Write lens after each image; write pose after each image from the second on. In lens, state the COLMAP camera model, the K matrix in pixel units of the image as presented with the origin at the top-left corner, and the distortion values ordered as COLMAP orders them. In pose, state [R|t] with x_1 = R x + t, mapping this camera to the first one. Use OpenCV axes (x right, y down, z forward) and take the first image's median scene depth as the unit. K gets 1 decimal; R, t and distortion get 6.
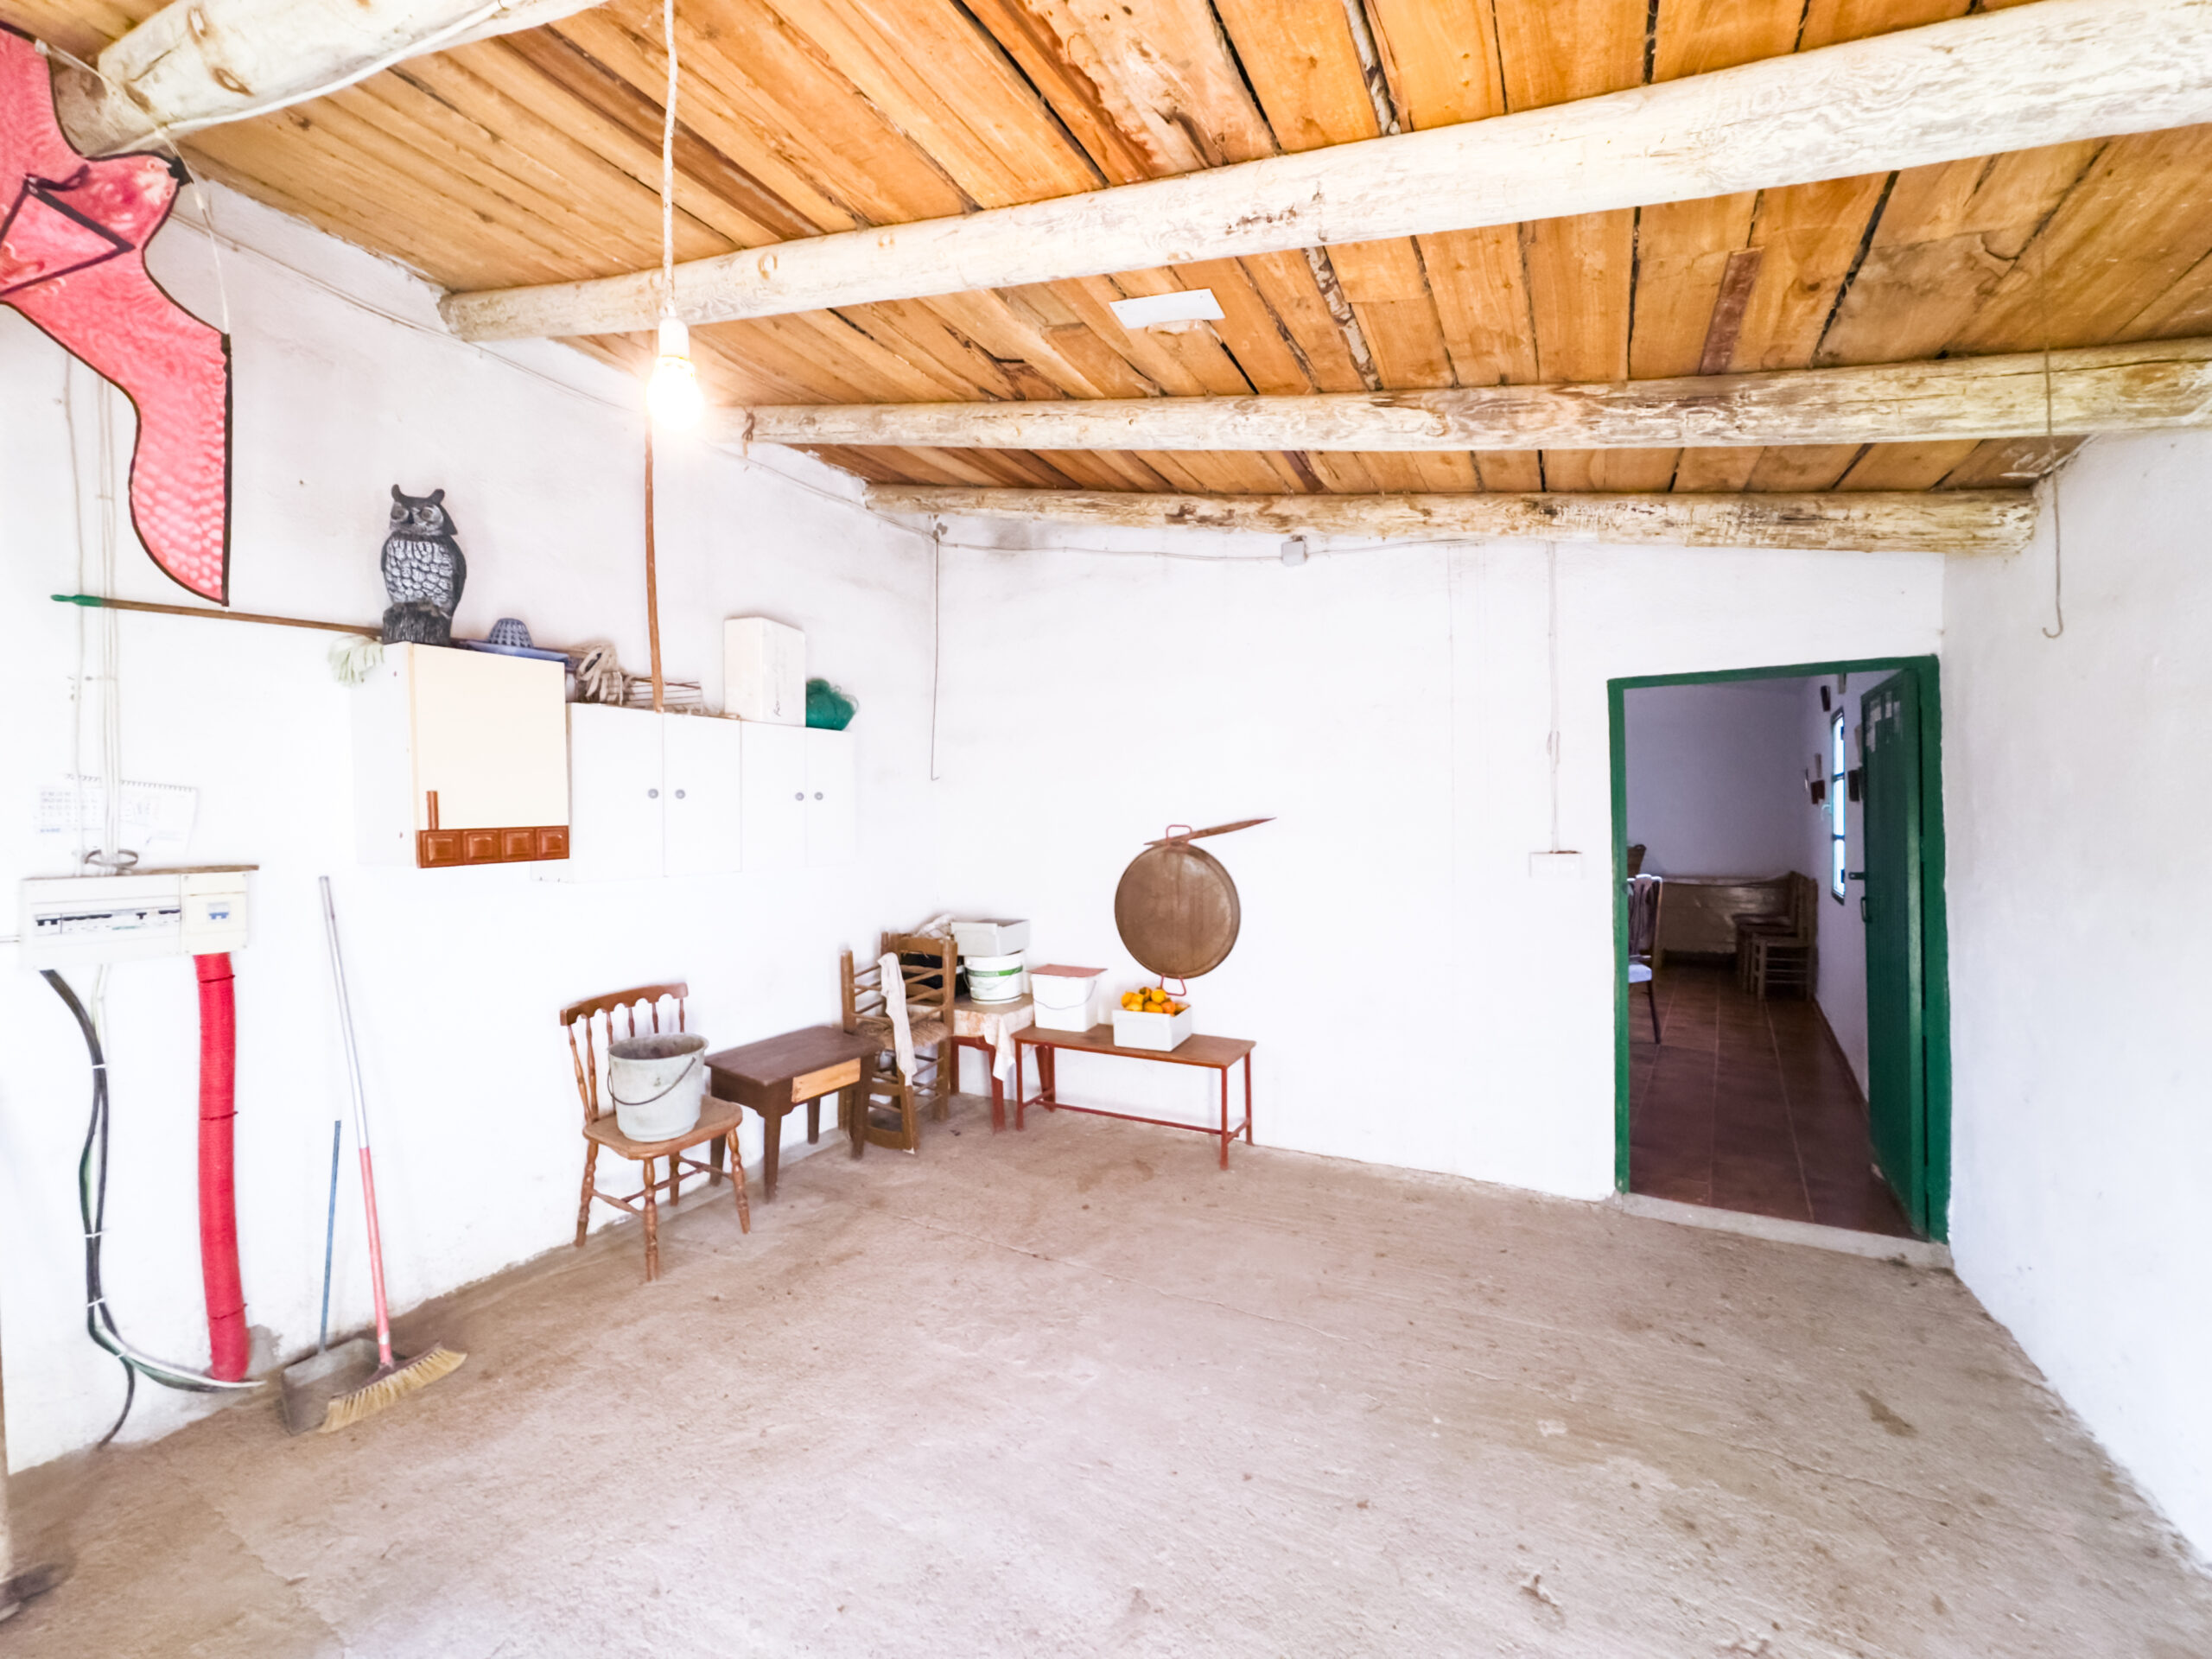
lens RADIAL K [[907.6, 0, 1100.3], [0, 907.6, 821.9], [0, 0, 1]] dist [-0.004865, -0.000186]
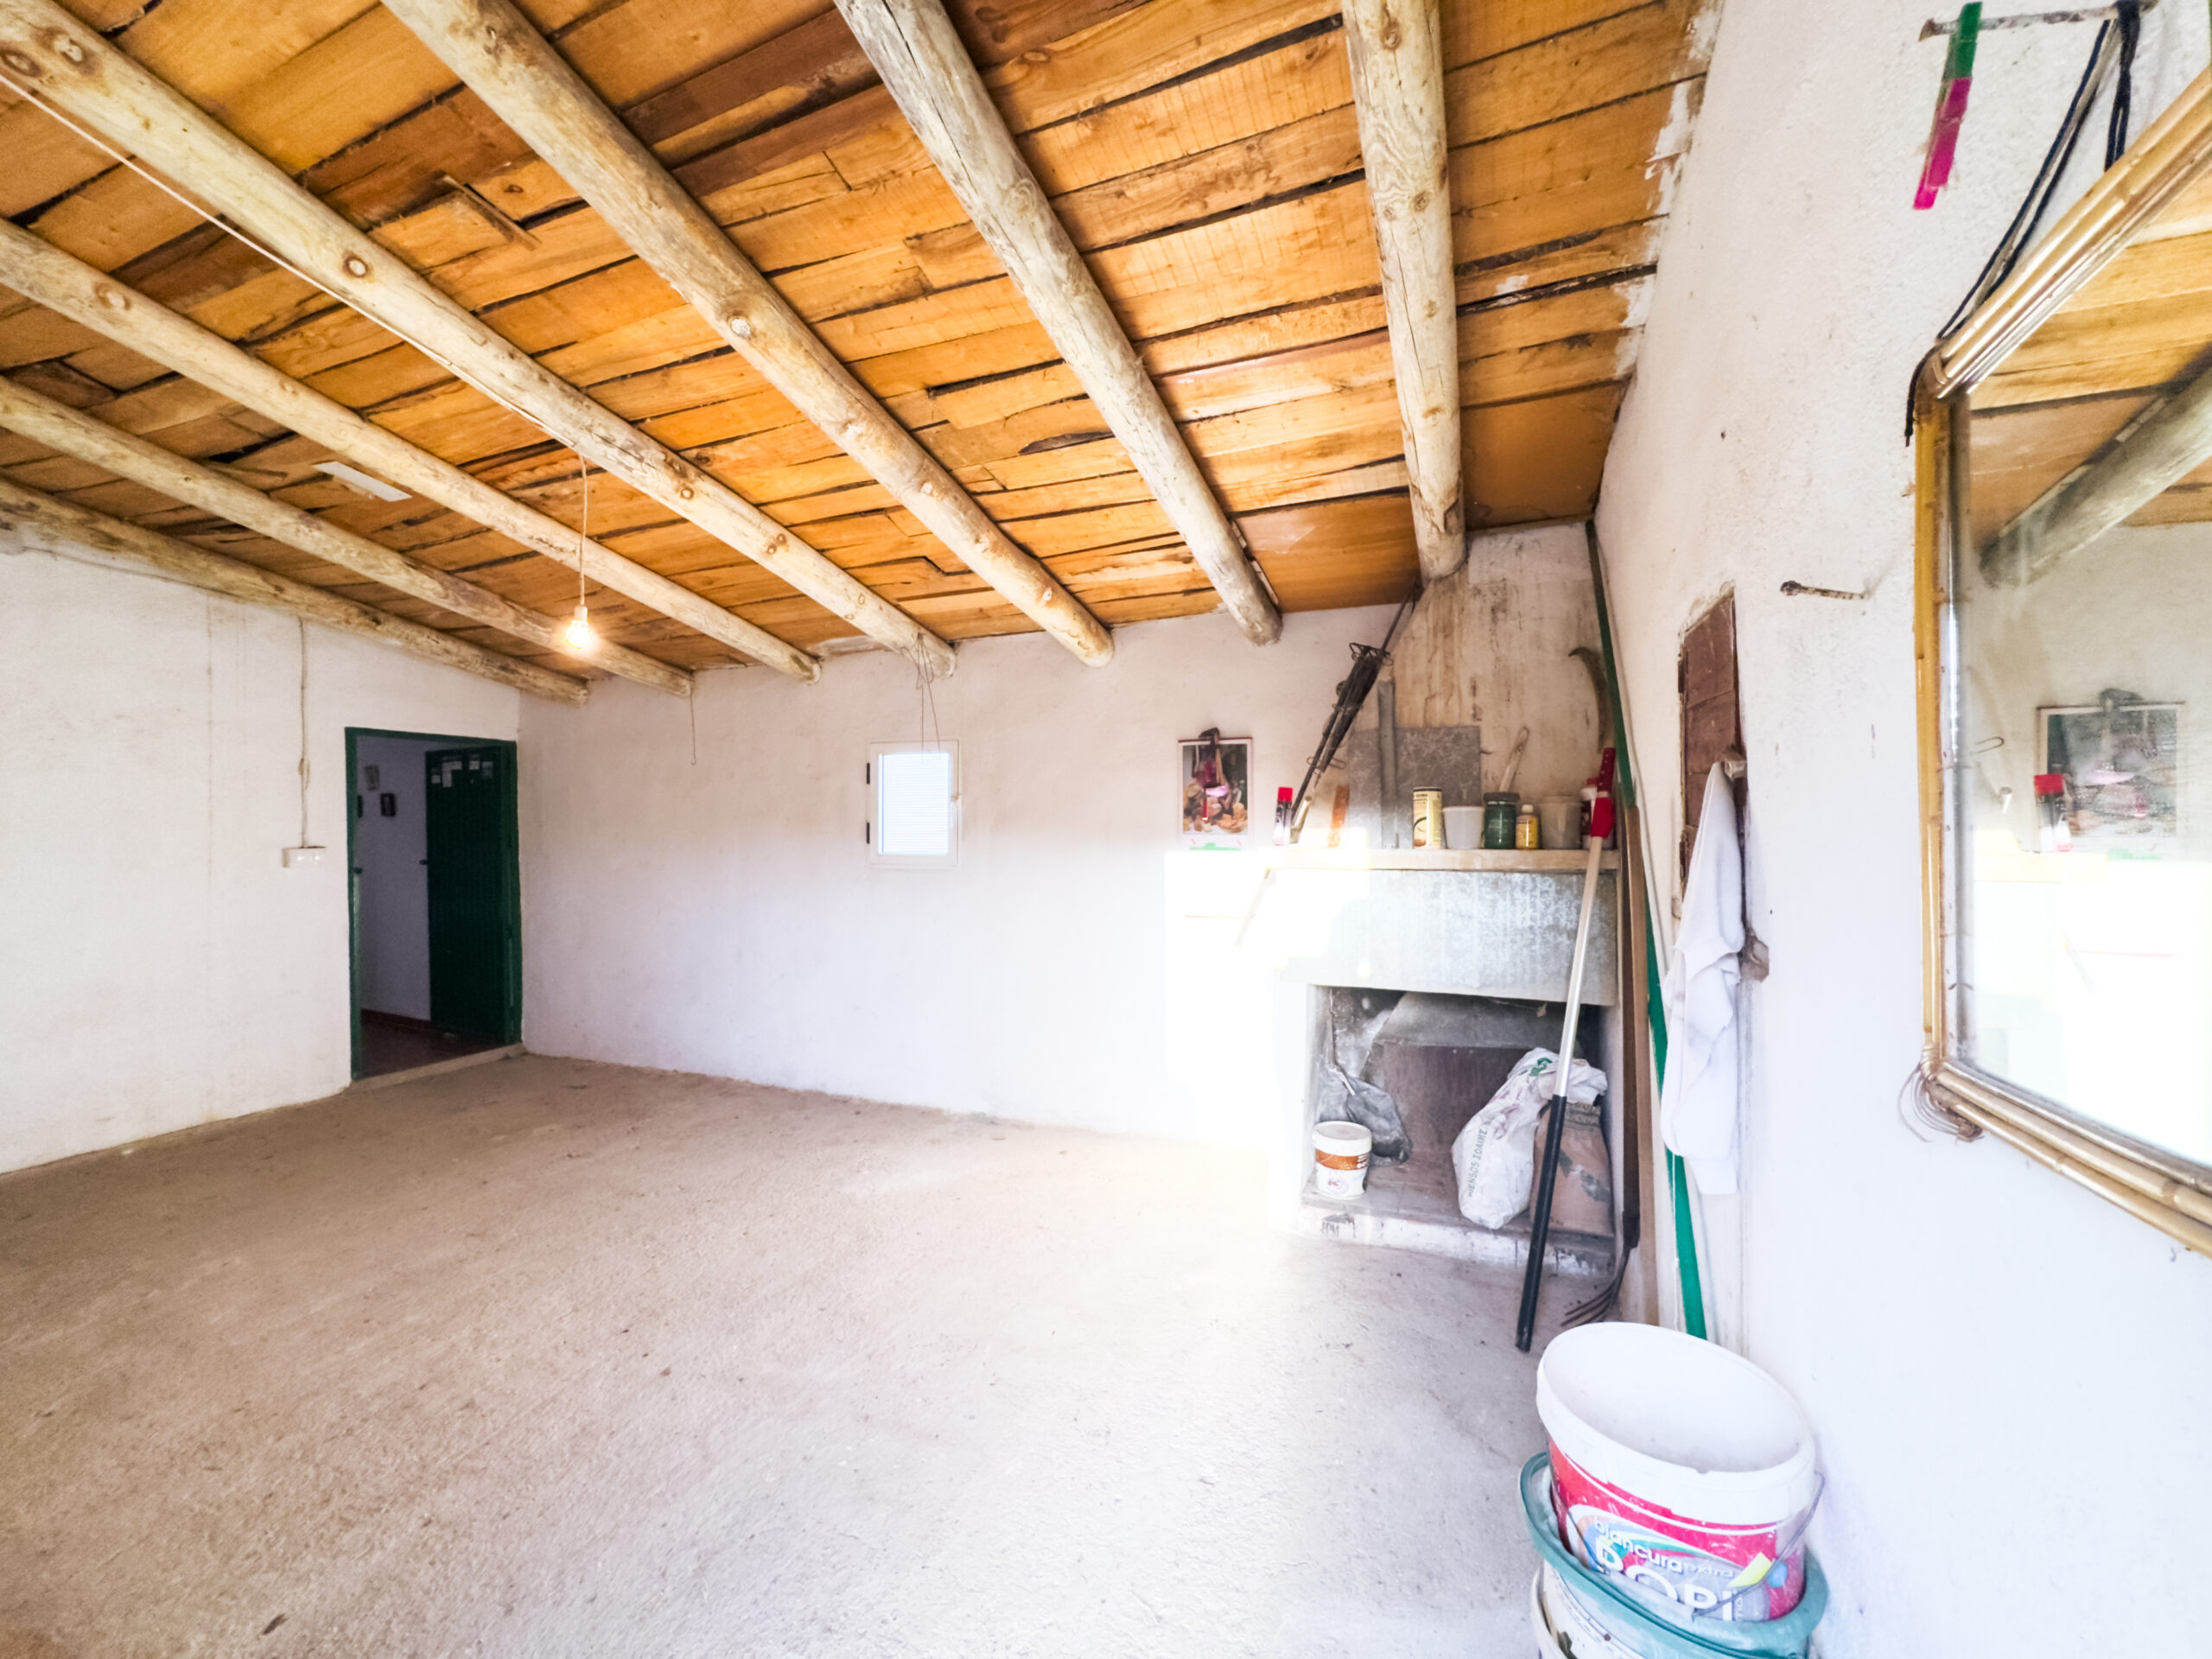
lens RADIAL K [[907.6, 0, 1101.6], [0, 907.6, 828.8], [0, 0, 1]] dist [-0.004865, -0.000186]
pose [[-0.105307, 0.009804, 0.994391, -1.239029], [0.007293, 0.999932, -0.009086, 0.032738], [-0.994413, 0.006295, -0.105371, -0.057578]]
